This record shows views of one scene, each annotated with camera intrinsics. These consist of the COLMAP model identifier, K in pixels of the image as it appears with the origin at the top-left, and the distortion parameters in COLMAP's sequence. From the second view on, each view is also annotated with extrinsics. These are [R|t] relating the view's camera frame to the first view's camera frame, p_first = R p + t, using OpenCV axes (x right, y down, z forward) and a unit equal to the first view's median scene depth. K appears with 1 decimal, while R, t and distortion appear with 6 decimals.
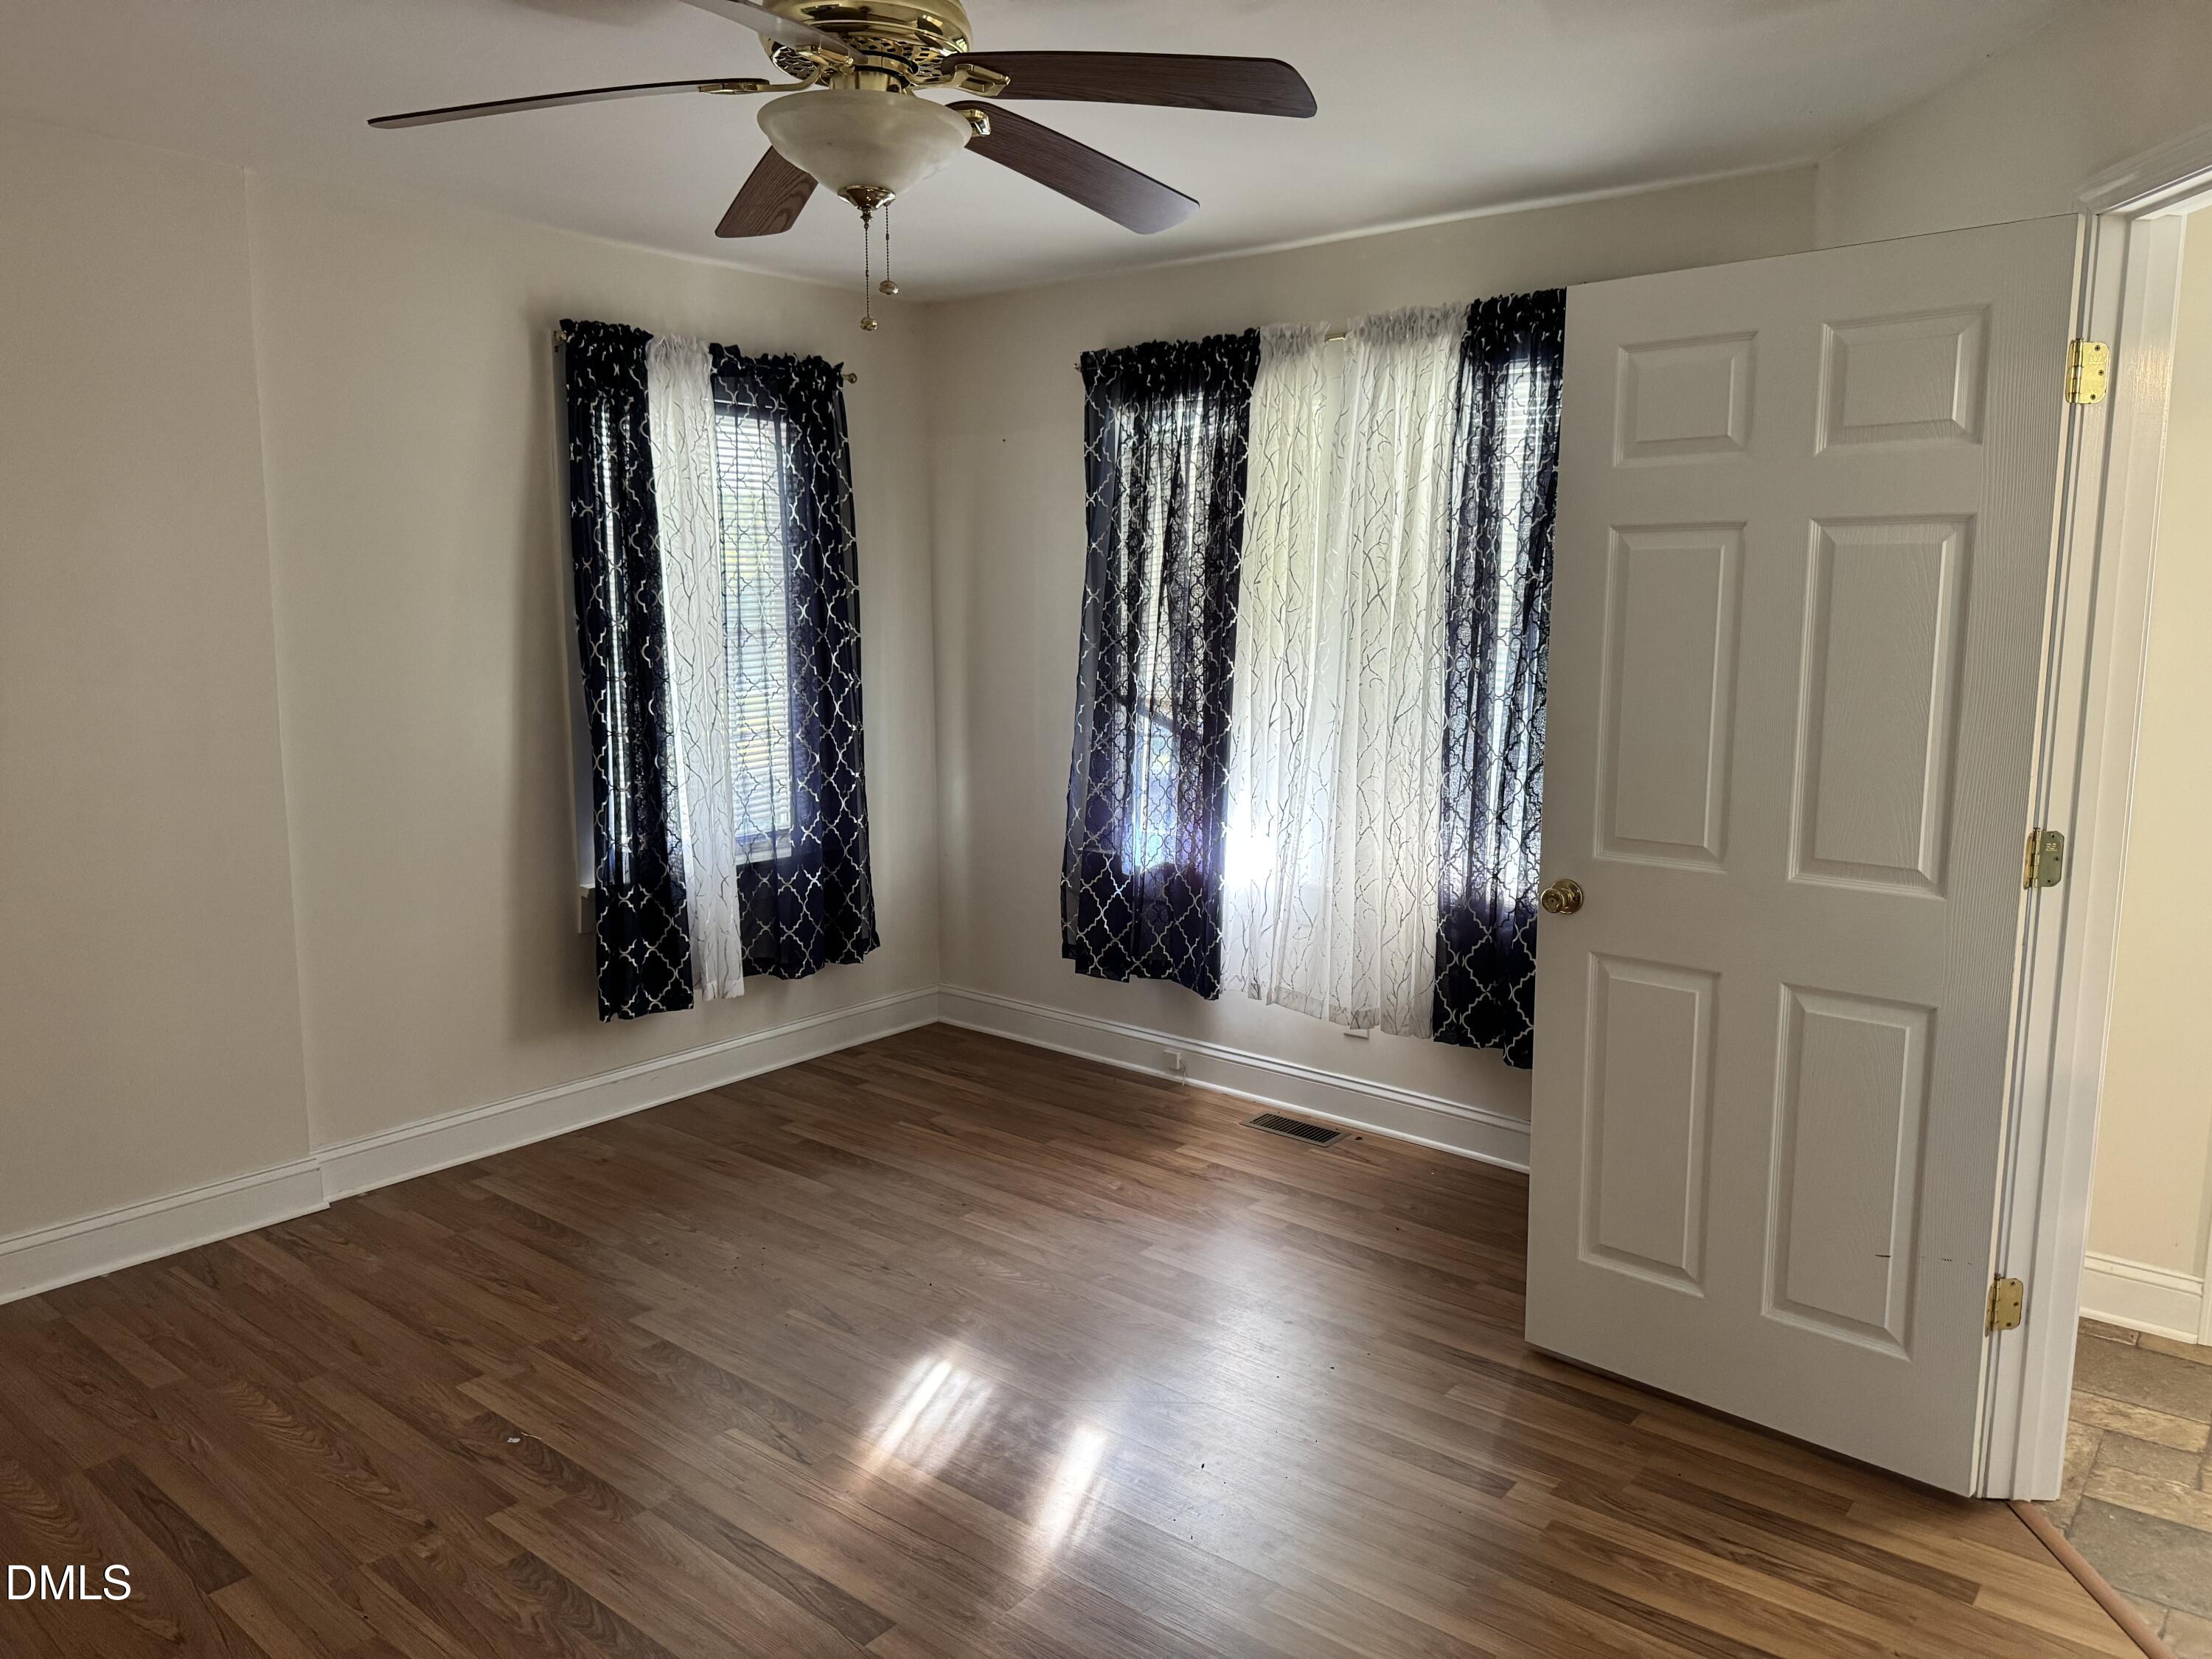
lens RADIAL K [[1545.3, 0, 1127.4], [0, 1545.3, 834.4], [0, 0, 1]] dist [0.042977, -0.029291]
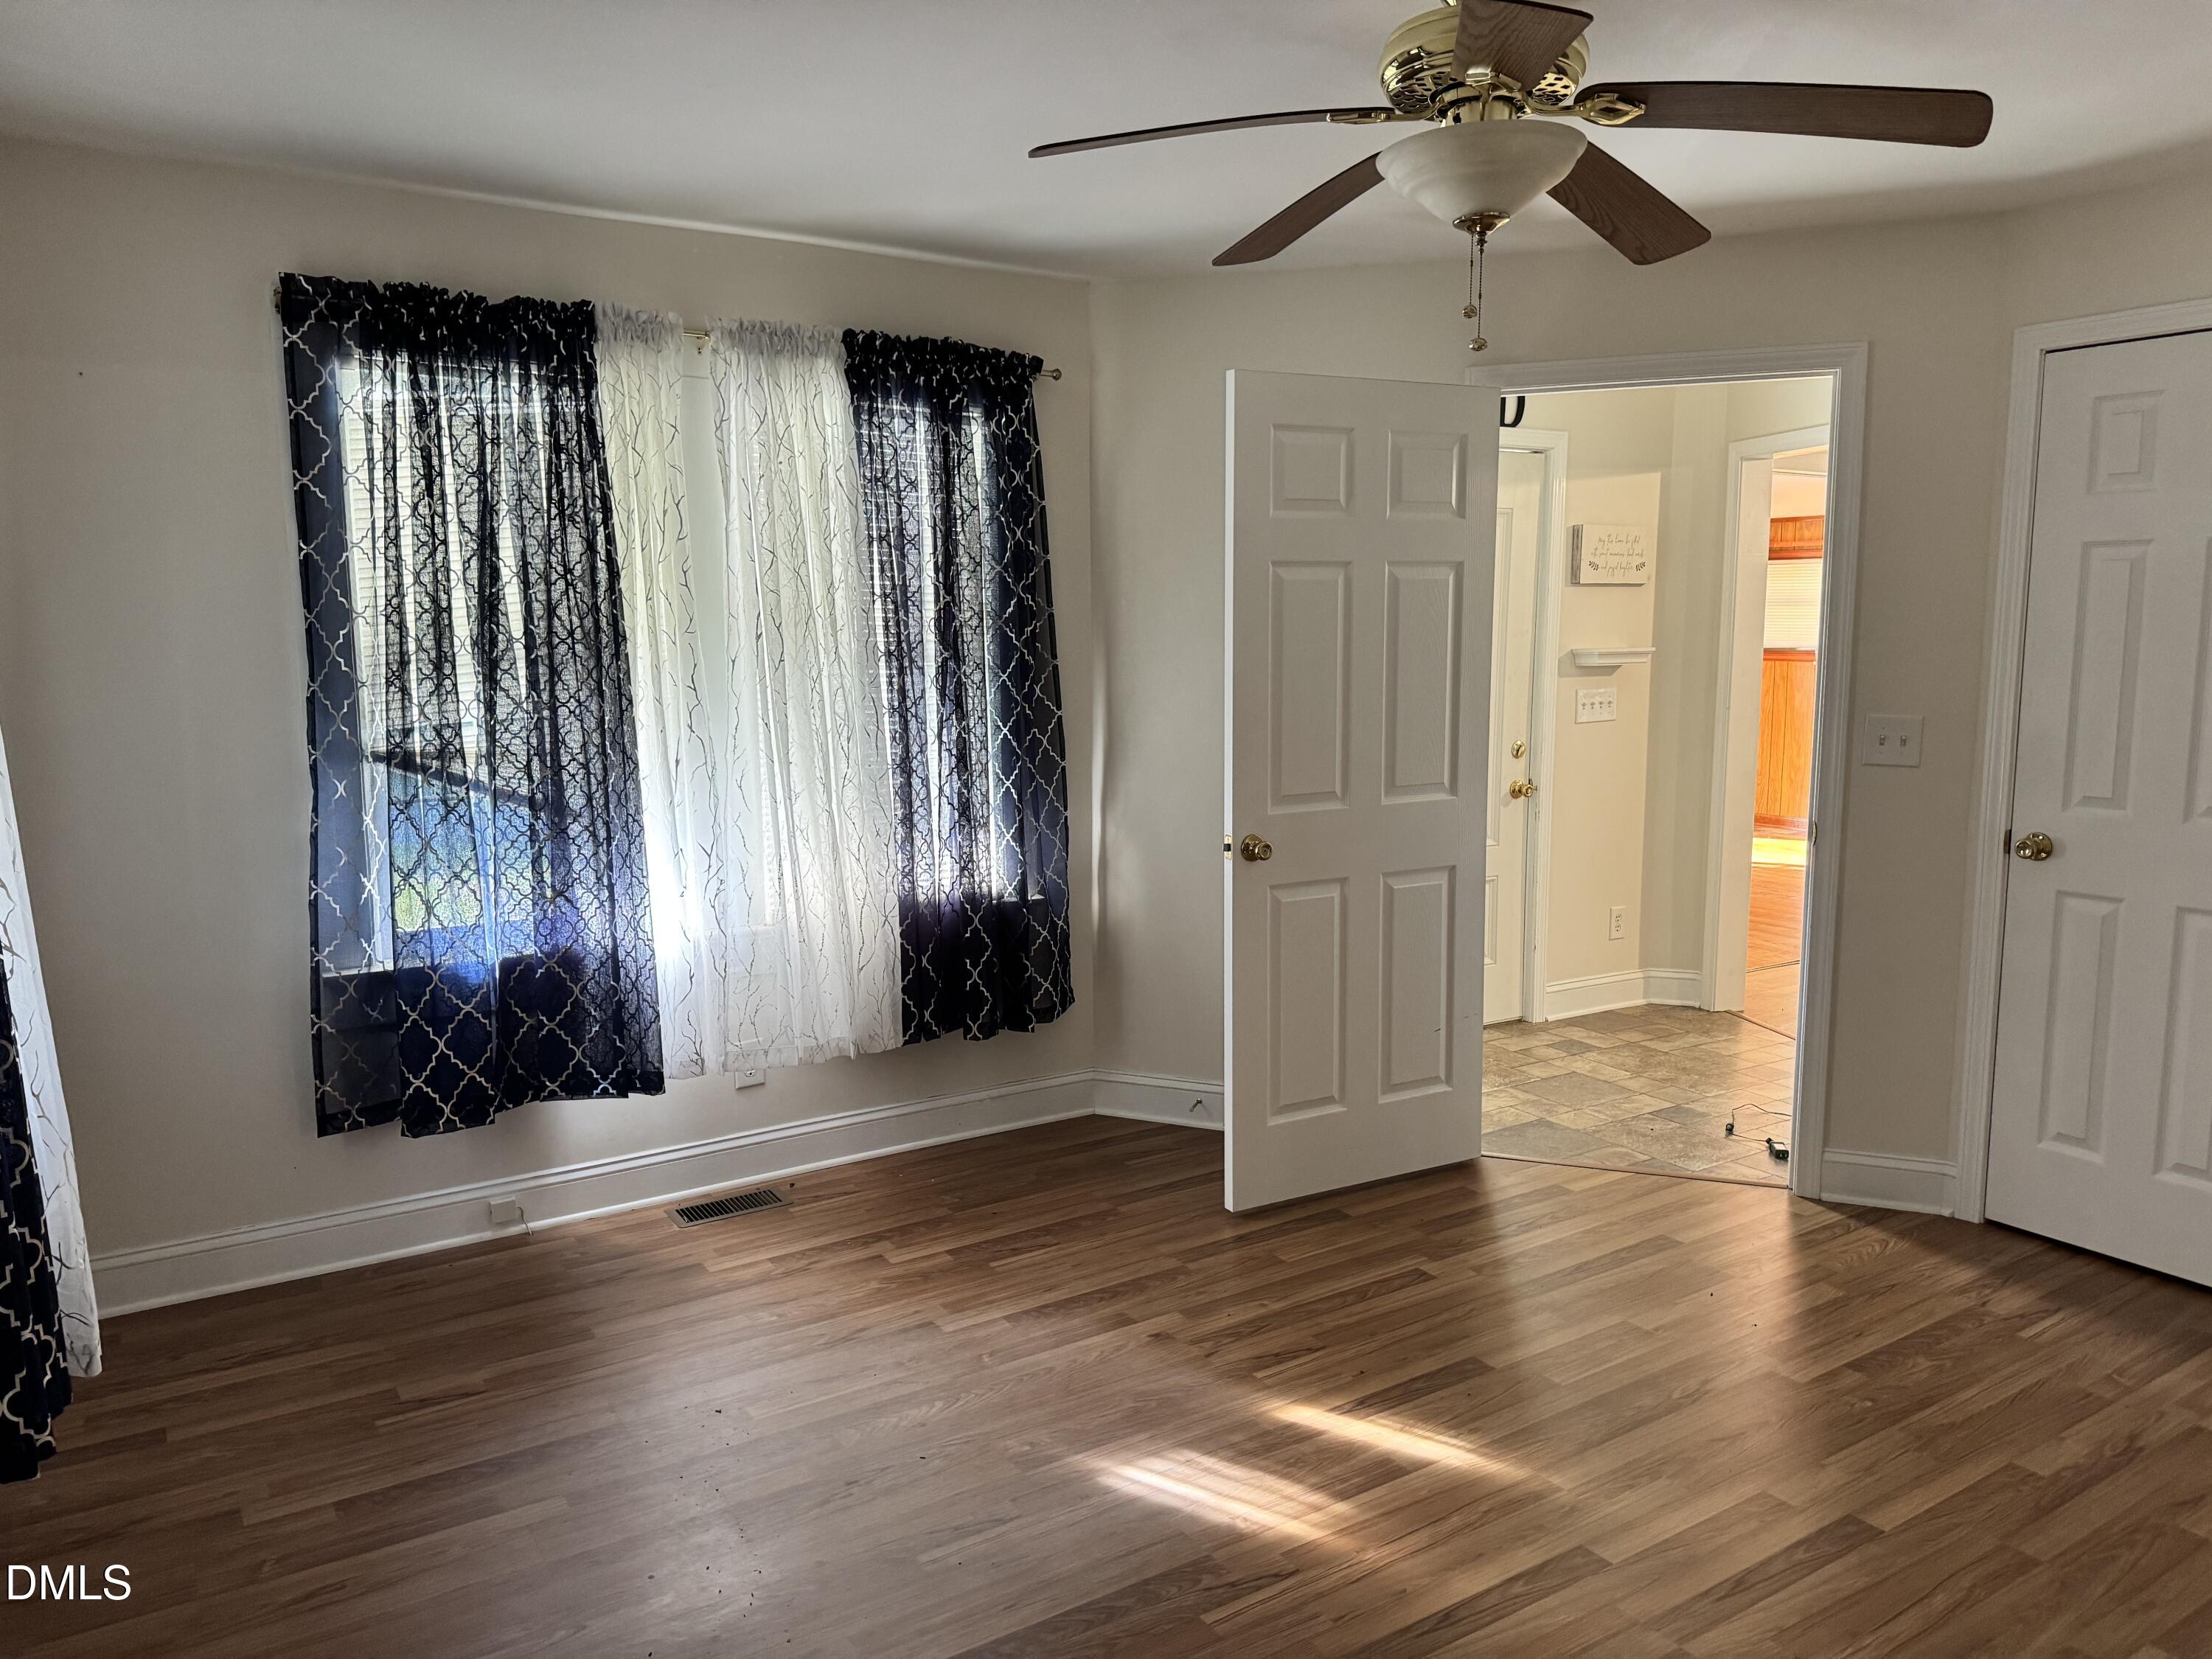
lens RADIAL K [[1545.3, 0, 1096.1], [0, 1545.3, 837.8], [0, 0, 1]] dist [0.042977, -0.029291]
pose [[0.314192, -0.139115, 0.939112, -0.669027], [0.154943, 0.983456, 0.093845, -0.075810], [-0.936630, 0.116023, 0.330549, 0.493667]]
